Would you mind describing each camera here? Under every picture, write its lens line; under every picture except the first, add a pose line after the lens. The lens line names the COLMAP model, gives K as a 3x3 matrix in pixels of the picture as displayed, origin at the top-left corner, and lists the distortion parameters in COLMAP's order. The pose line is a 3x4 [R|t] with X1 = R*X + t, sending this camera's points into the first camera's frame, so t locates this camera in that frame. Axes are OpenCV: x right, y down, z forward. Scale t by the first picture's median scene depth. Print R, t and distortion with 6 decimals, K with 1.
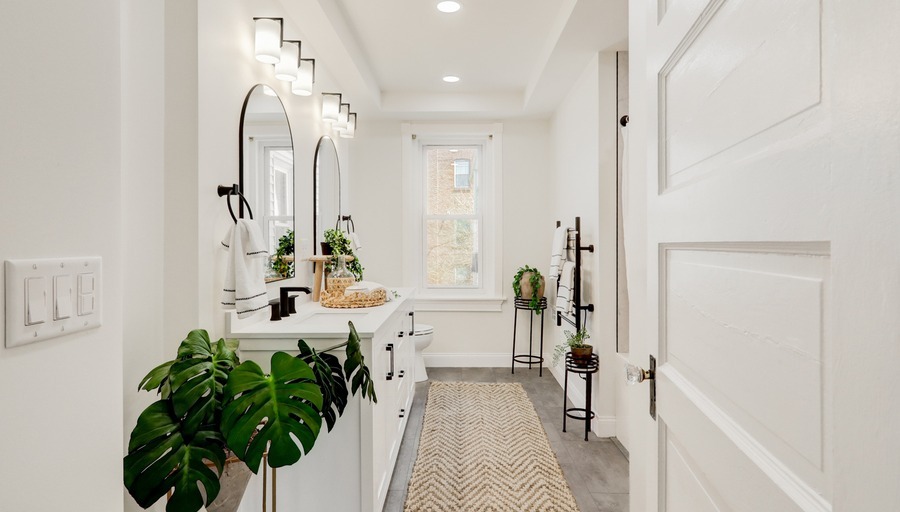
lens RADIAL K [[479.5, 0, 456.4], [0, 479.5, 251.3], [0, 0, 1]] dist [0.012964, 0.000249]
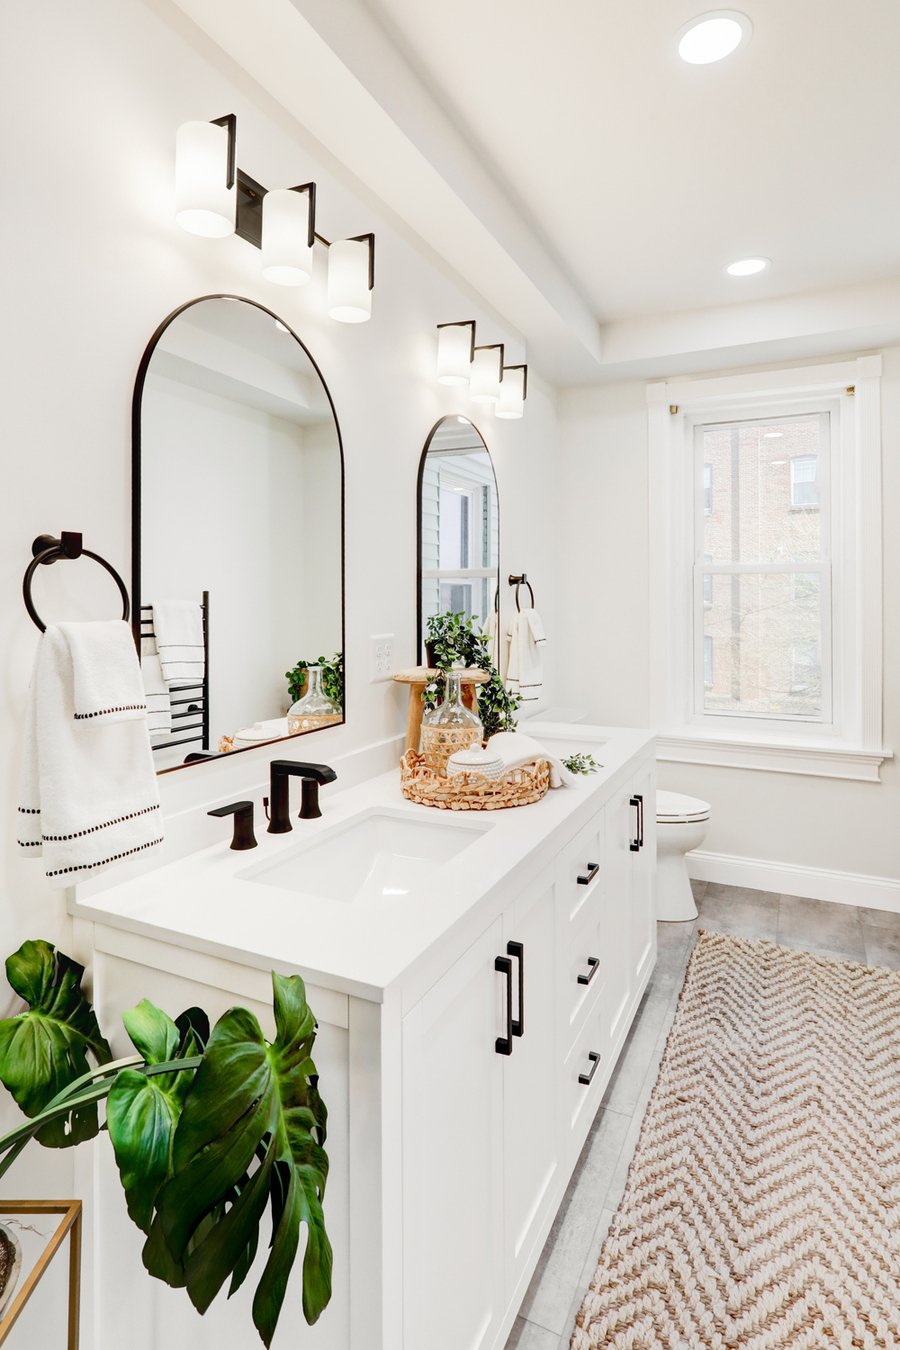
lens RADIAL K [[722.1, 0, 449.4], [0, 722.1, 593.3], [0, 0, 1]] dist [-0.002746, 0.002758]
pose [[0.900043, -0.000334, -0.435801, 0.040841], [-0.009562, 0.999744, -0.020515, -0.044665], [0.435697, 0.022631, 0.899809, 0.339450]]
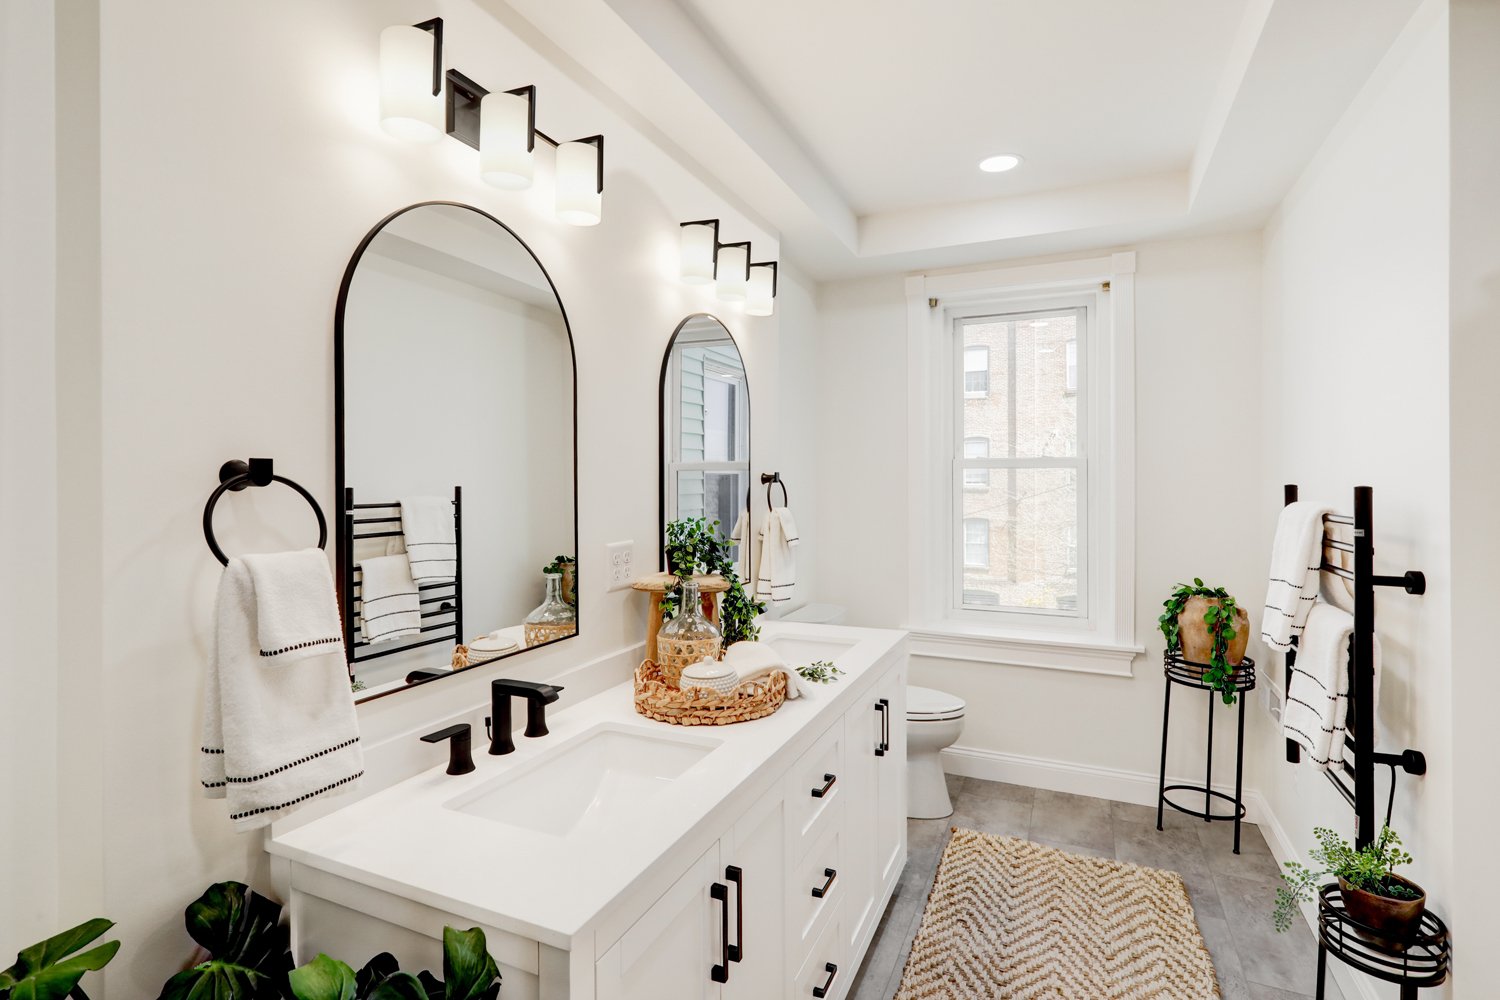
lens RADIAL K [[729.7, 0, 751.1], [0, 729.7, 482.9], [0, 0, 1]] dist [-0.003408, 0.003643]
pose [[0.913246, 0.002707, -0.407400, 0.068919], [-0.007537, 0.999919, -0.010251, -0.065244], [0.407340, 0.012433, 0.913192, 0.355836]]
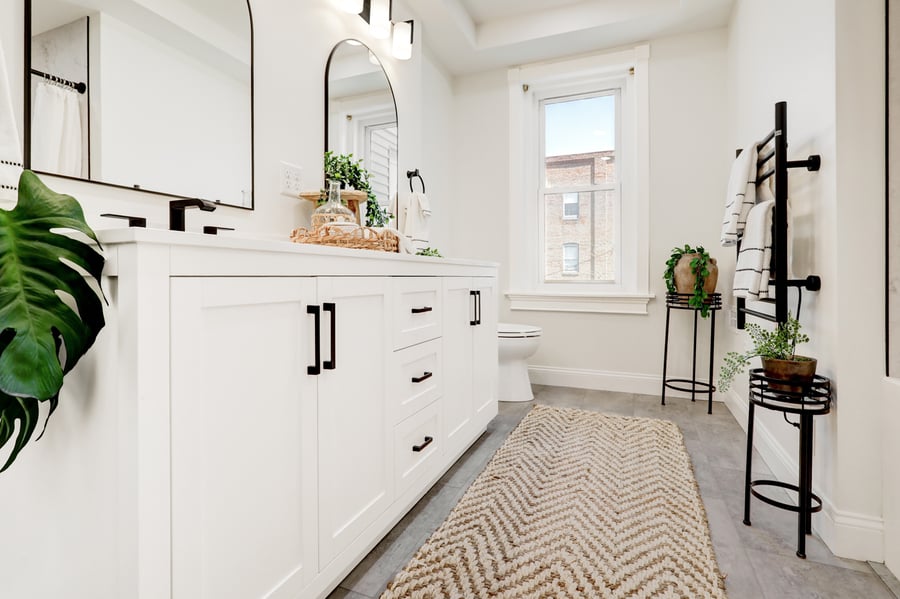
lens RADIAL K [[437.8, 0, 453.1], [0, 437.8, 279.0], [0, 0, 1]] dist [-0.003408, 0.003643]
pose [[0.925100, 0.002556, -0.379714, 0.109543], [-0.006884, 0.999926, -0.010042, 0.120669], [0.379660, 0.011903, 0.925049, 0.445113]]
